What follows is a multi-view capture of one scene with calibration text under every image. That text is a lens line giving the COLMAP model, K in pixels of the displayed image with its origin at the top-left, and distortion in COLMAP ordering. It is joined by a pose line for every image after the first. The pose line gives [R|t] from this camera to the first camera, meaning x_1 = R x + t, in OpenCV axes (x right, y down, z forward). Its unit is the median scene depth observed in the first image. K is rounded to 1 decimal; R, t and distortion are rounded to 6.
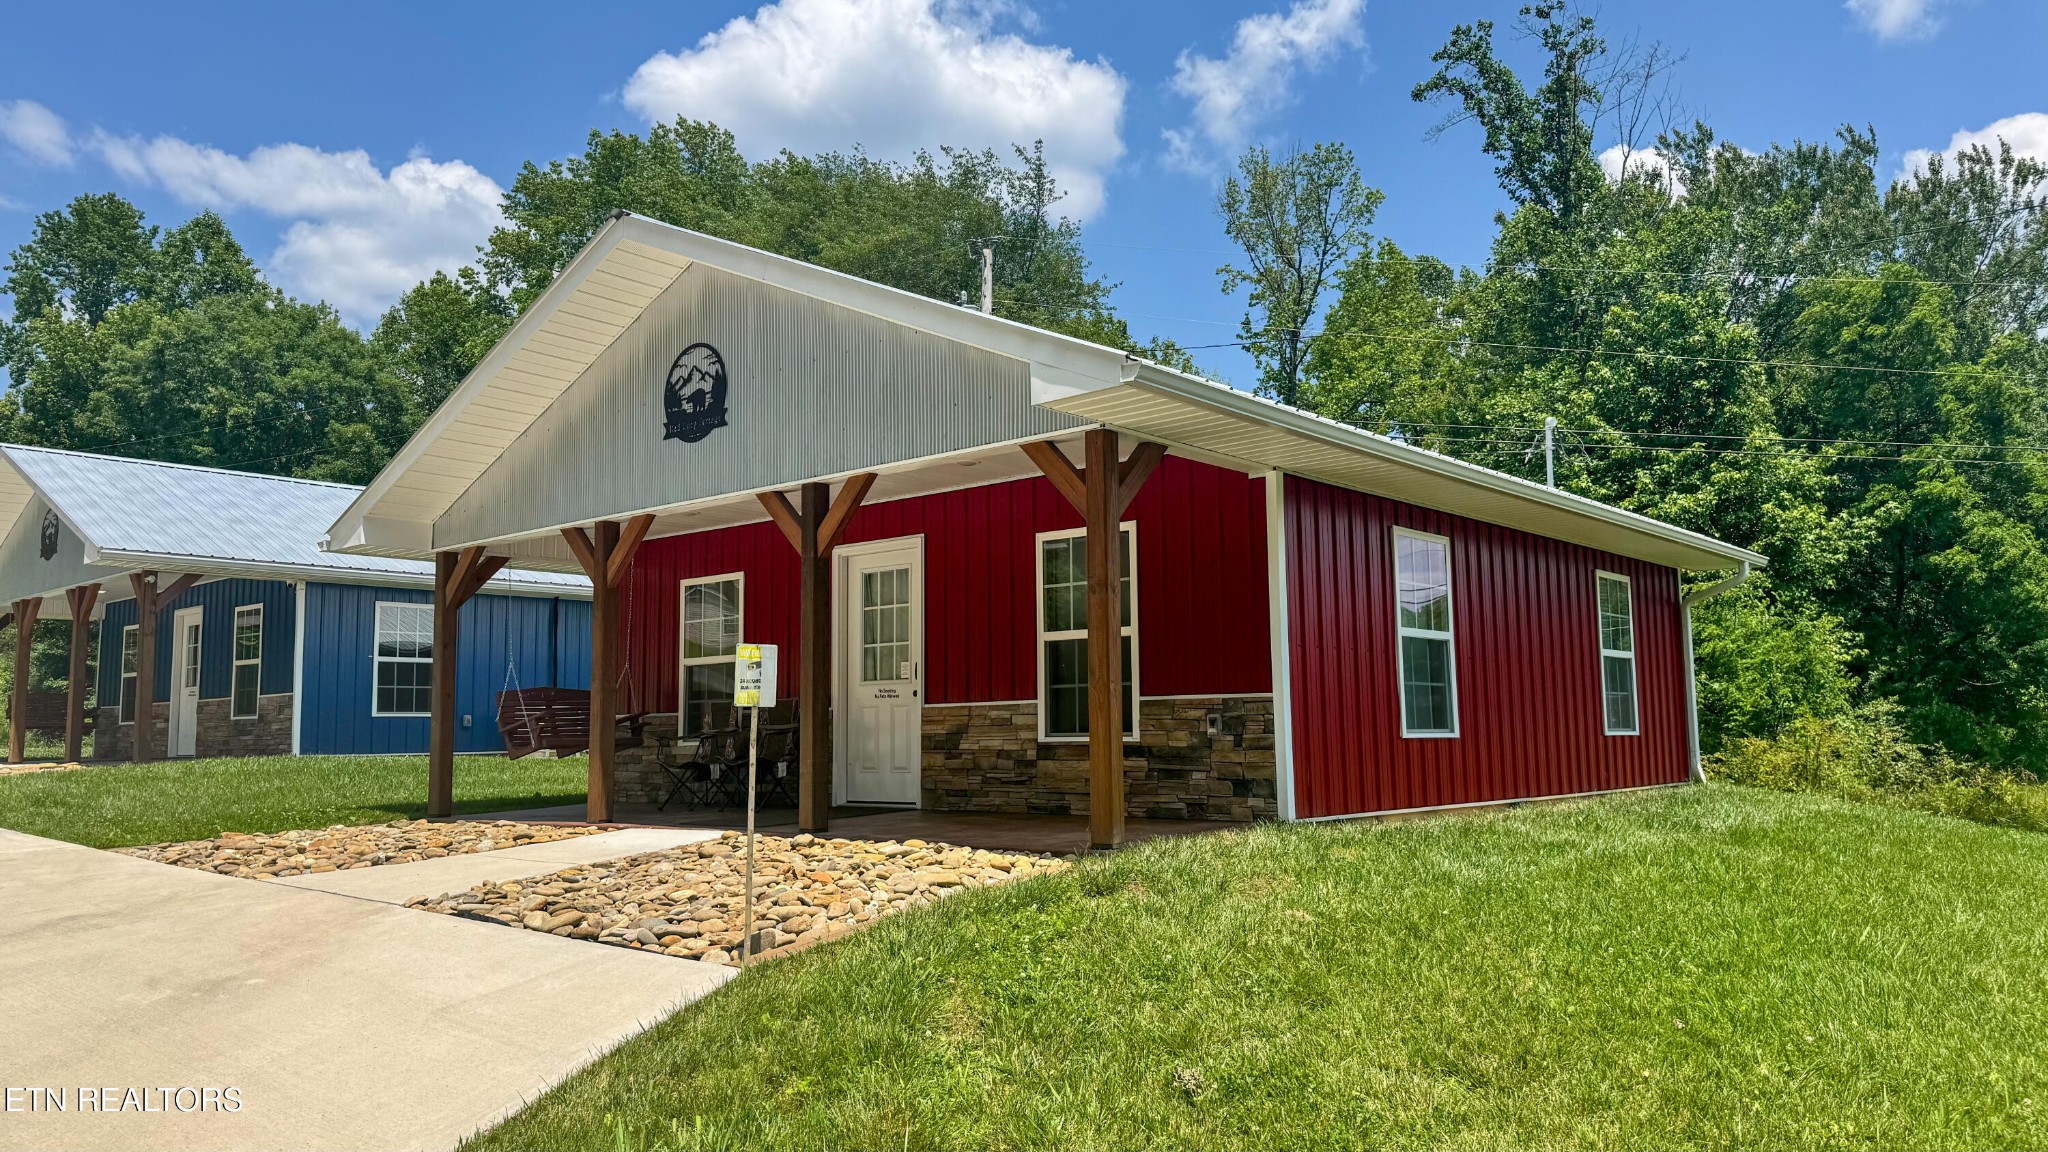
lens RADIAL K [[1394.6, 0, 1019.6], [0, 1394.6, 592.7], [0, 0, 1]] dist [0.104573, -0.000127]
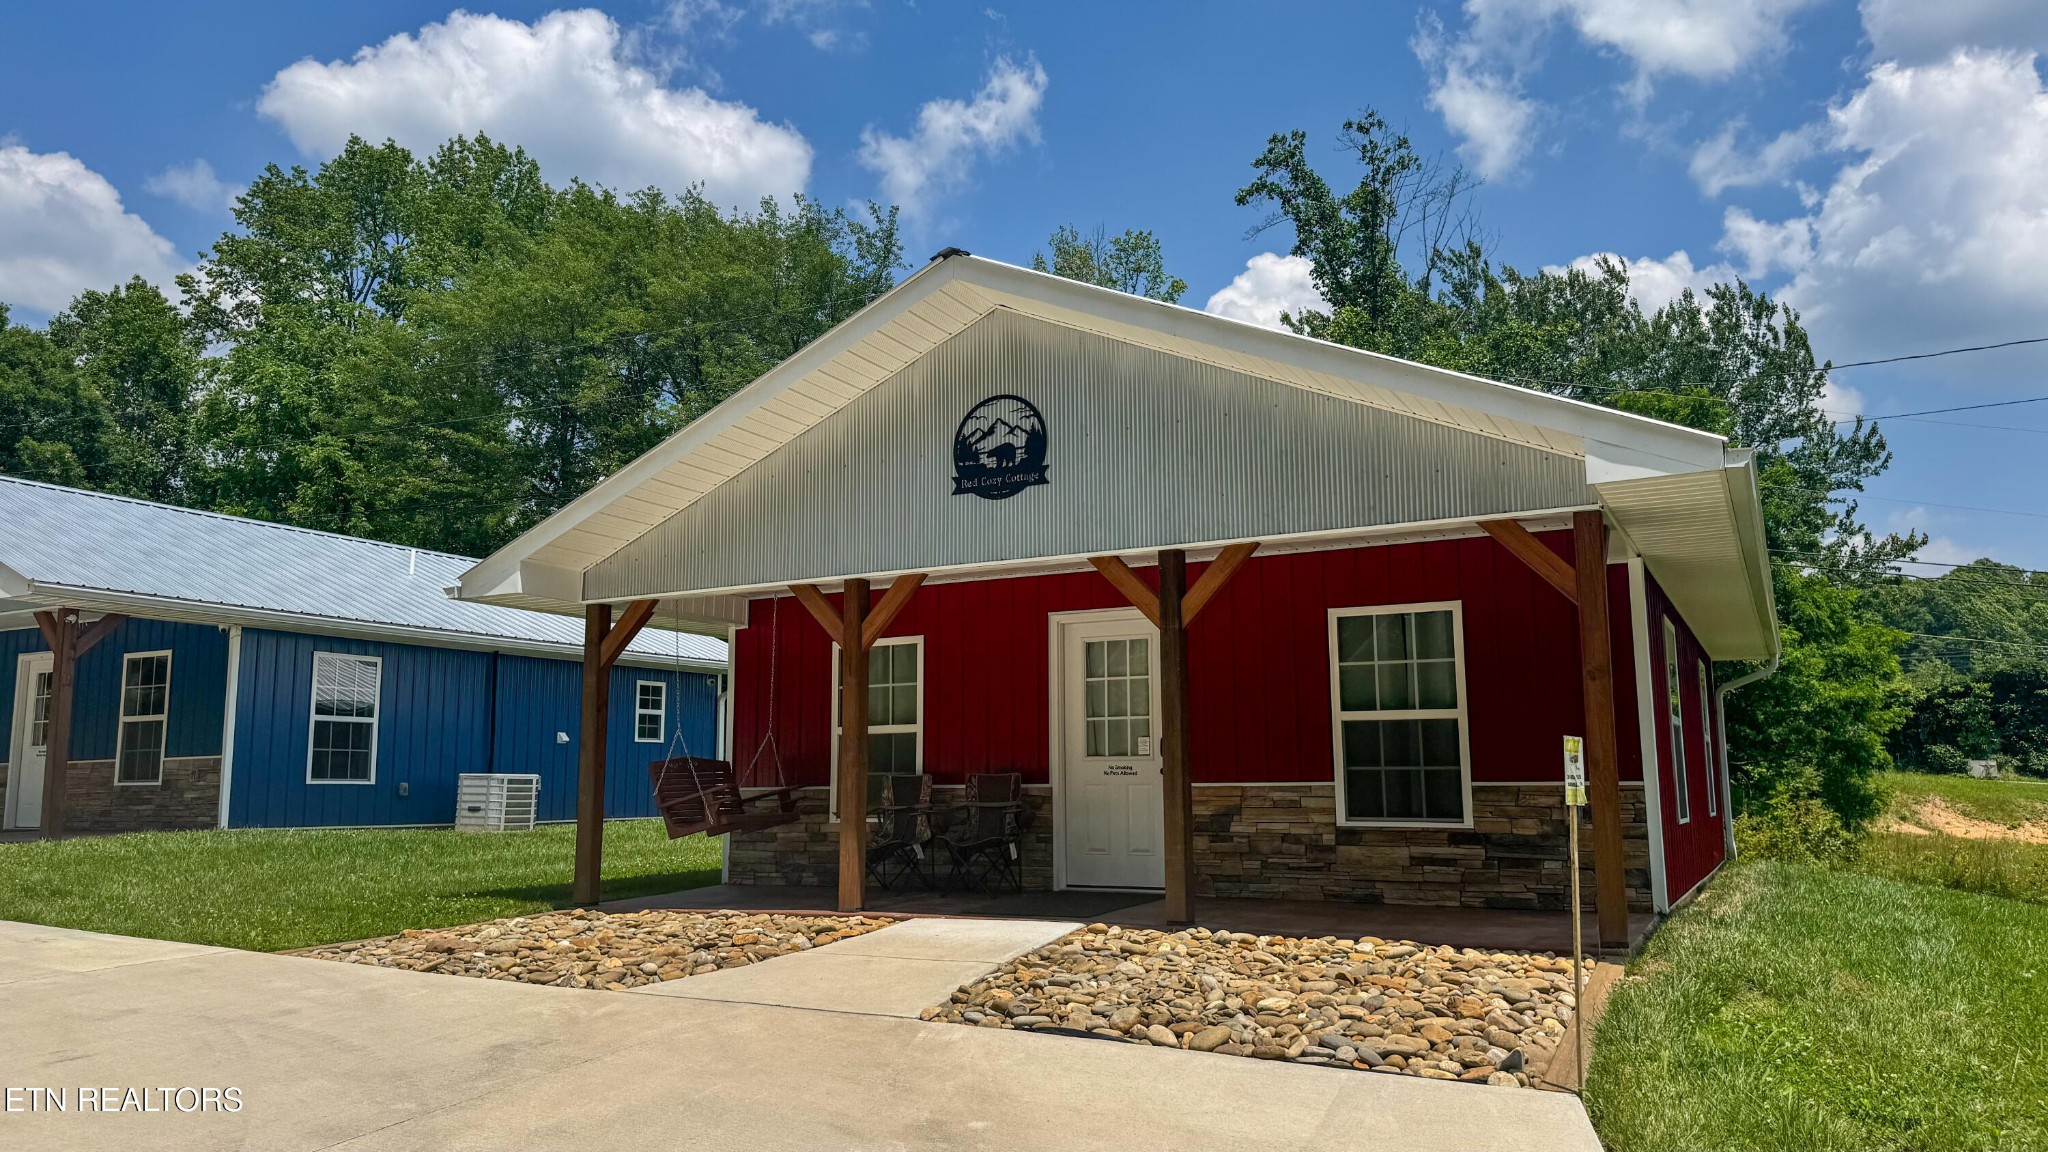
lens RADIAL K [[1409.9, 0, 1002.9], [0, 1409.9, 579.9], [0, 0, 1]] dist [0.109120, -0.068749]
pose [[0.978383, 0.039732, 0.202950, -0.338499], [-0.028806, 0.997986, -0.056510, -0.000213], [-0.204787, 0.049442, 0.977557, 0.066404]]
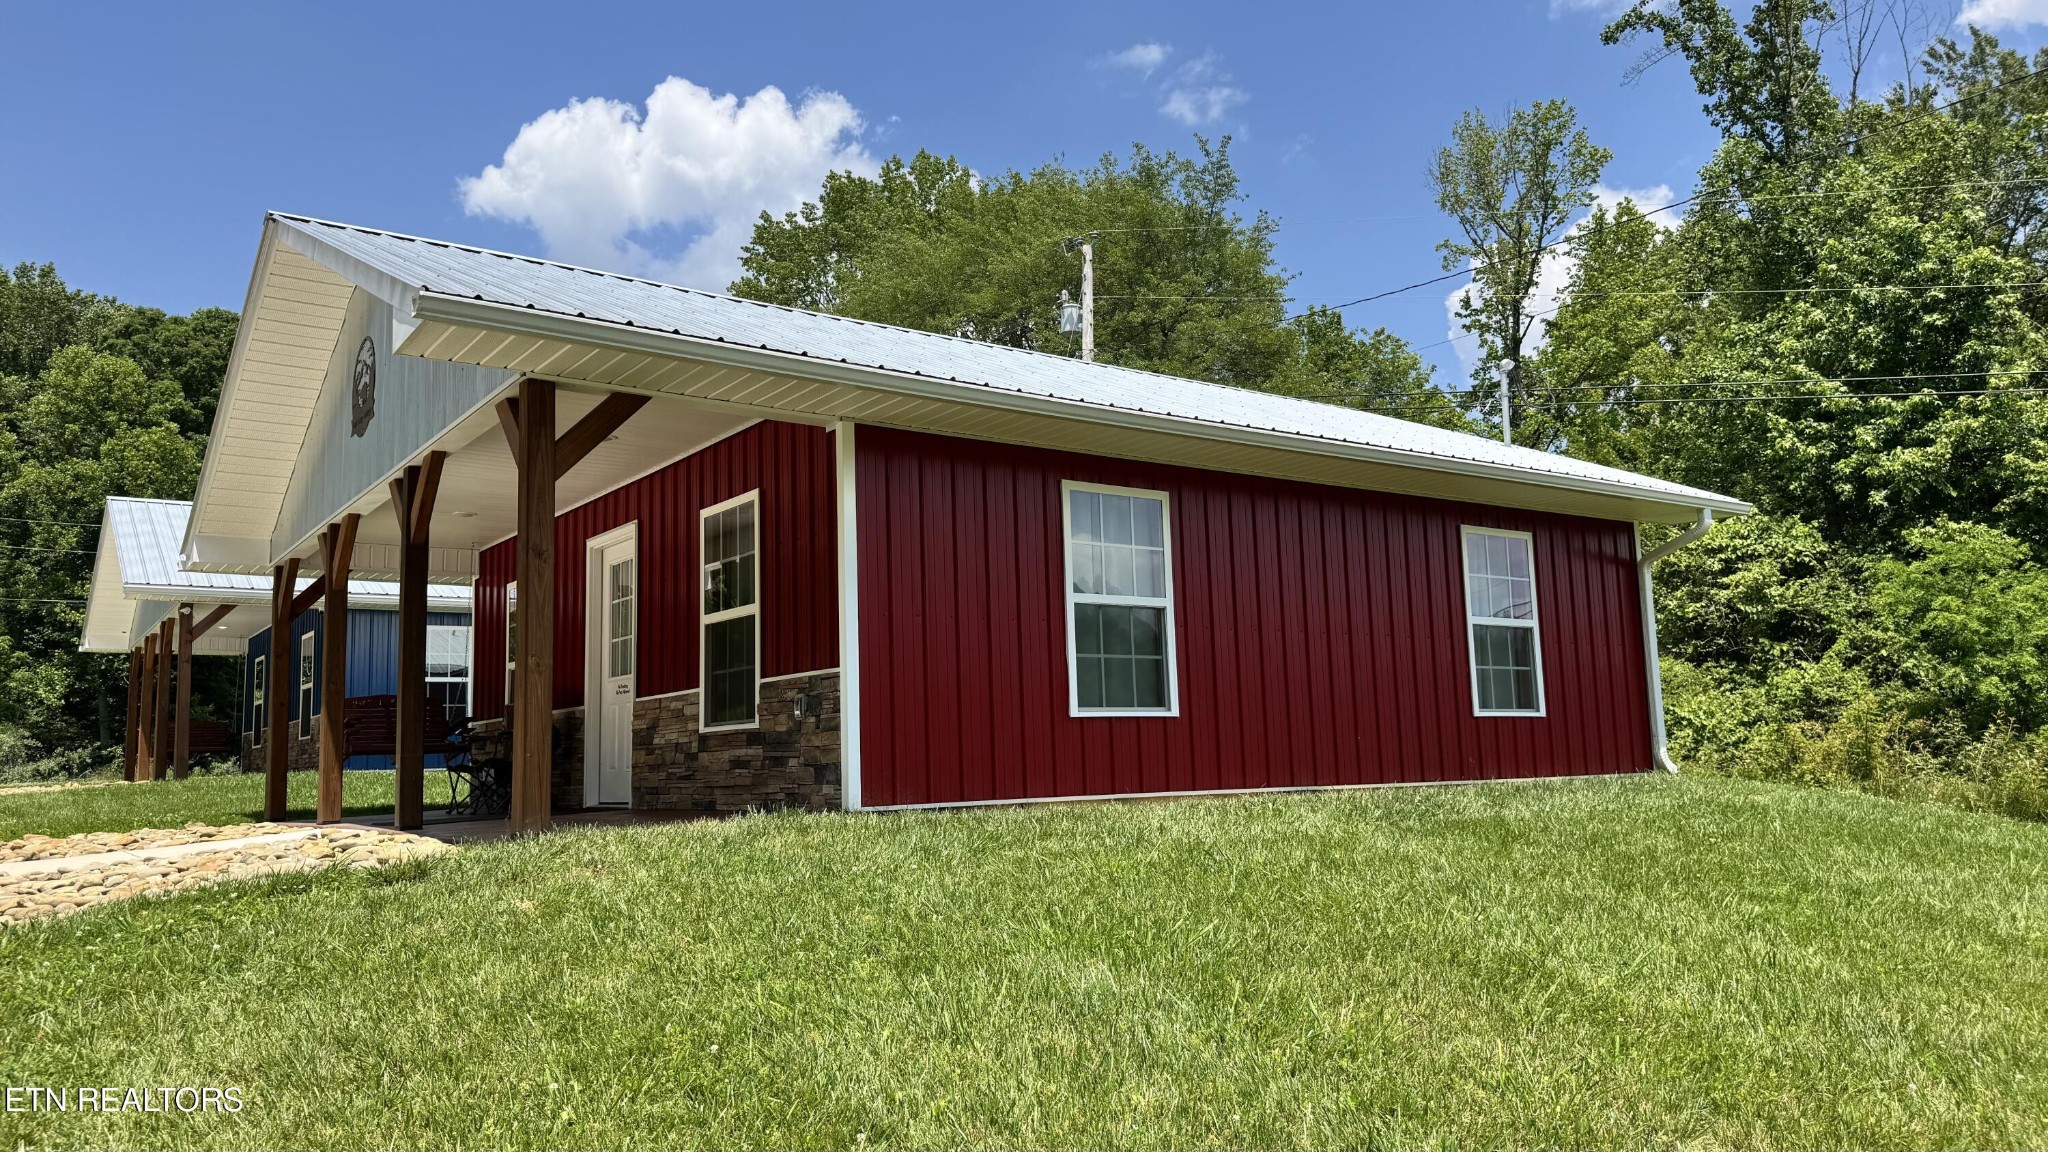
lens RADIAL K [[1415.2, 0, 1029.2], [0, 1415.2, 567.1], [0, 0, 1]] dist [0.061151, -0.002998]
pose [[0.974962, -0.048014, -0.217128, 0.357121], [0.041005, 0.998486, -0.036677, 0.032514], [0.218560, 0.026856, 0.975454, 0.096399]]
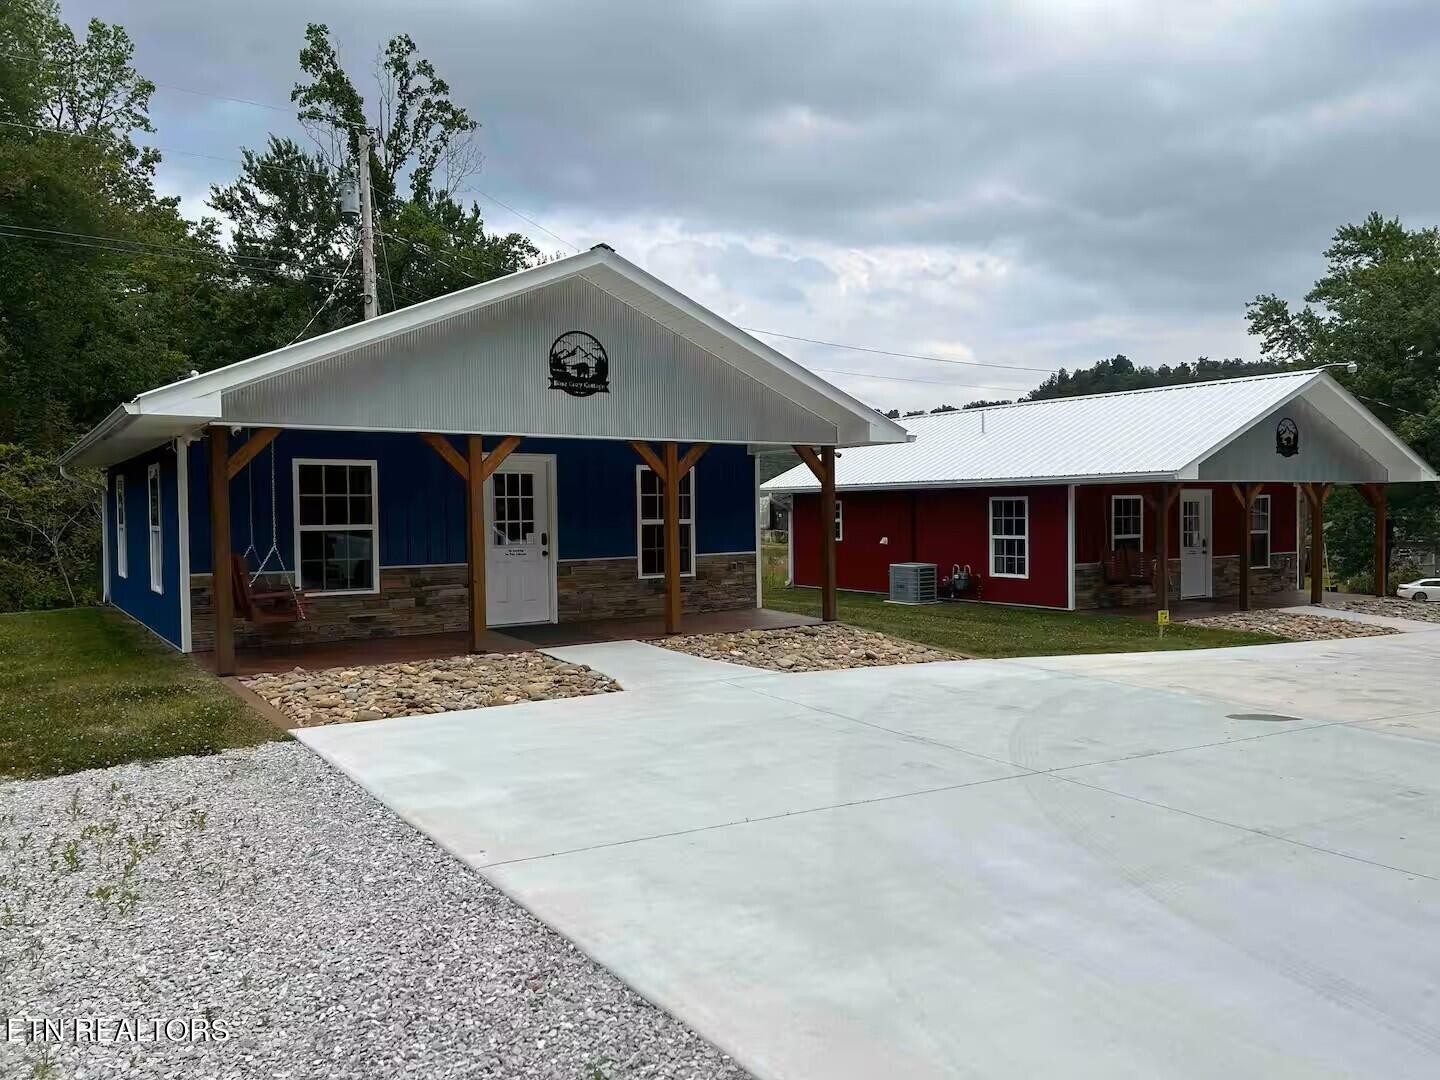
lens RADIAL K [[1043.6, 0, 720.0], [0, 1043.6, 540.0], [0, 0, 1]] dist [0.022058, -0.001536]
pose [[0.269230, -0.019841, 0.962872, -1.047439], [-0.084969, 0.995400, 0.044269, -0.012161], [-0.959320, -0.093733, 0.266305, 0.431920]]
